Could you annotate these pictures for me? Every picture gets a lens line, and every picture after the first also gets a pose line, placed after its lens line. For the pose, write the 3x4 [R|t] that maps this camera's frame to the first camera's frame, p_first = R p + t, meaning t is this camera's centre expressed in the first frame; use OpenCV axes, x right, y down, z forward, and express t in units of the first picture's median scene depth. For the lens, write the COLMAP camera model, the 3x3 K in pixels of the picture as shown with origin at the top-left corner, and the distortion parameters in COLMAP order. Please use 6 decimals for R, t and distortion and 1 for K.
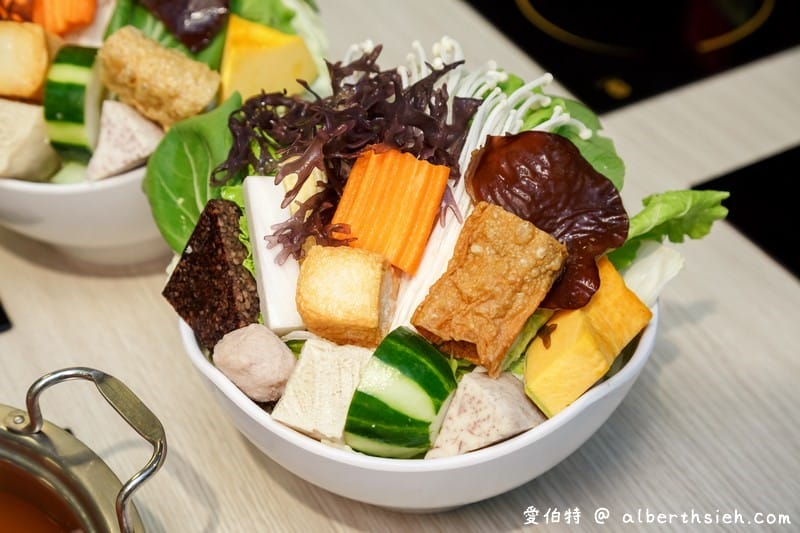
lens RADIAL K [[1543.9, 0, 400.0], [0, 1543.9, 266.5], [0, 0, 1]] dist [0.210231, 0.074937]
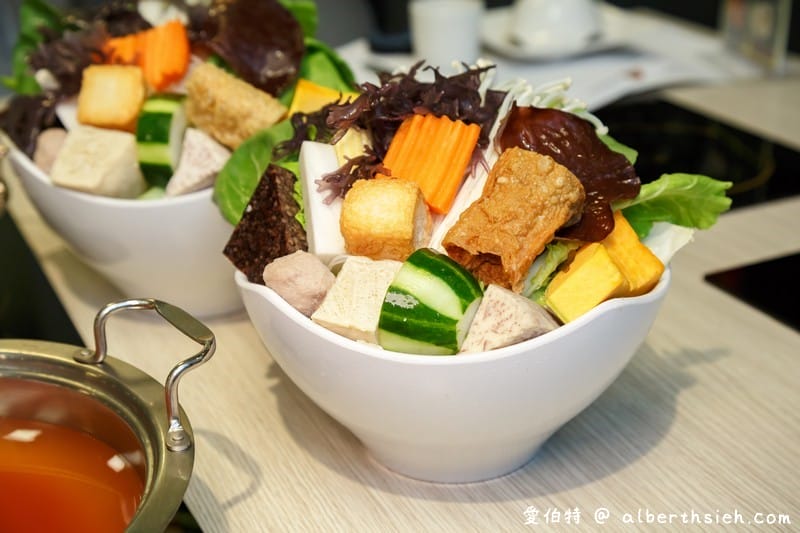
lens RADIAL K [[1377.8, 0, 400.0], [0, 1377.8, 266.5], [0, 0, 1]] dist [0.164934, -0.036365]
pose [[0.998516, 0.018045, -0.051390, 0.026851], [-0.033976, 0.943805, -0.328752, 0.363231], [0.042570, 0.330010, 0.943017, 0.070375]]
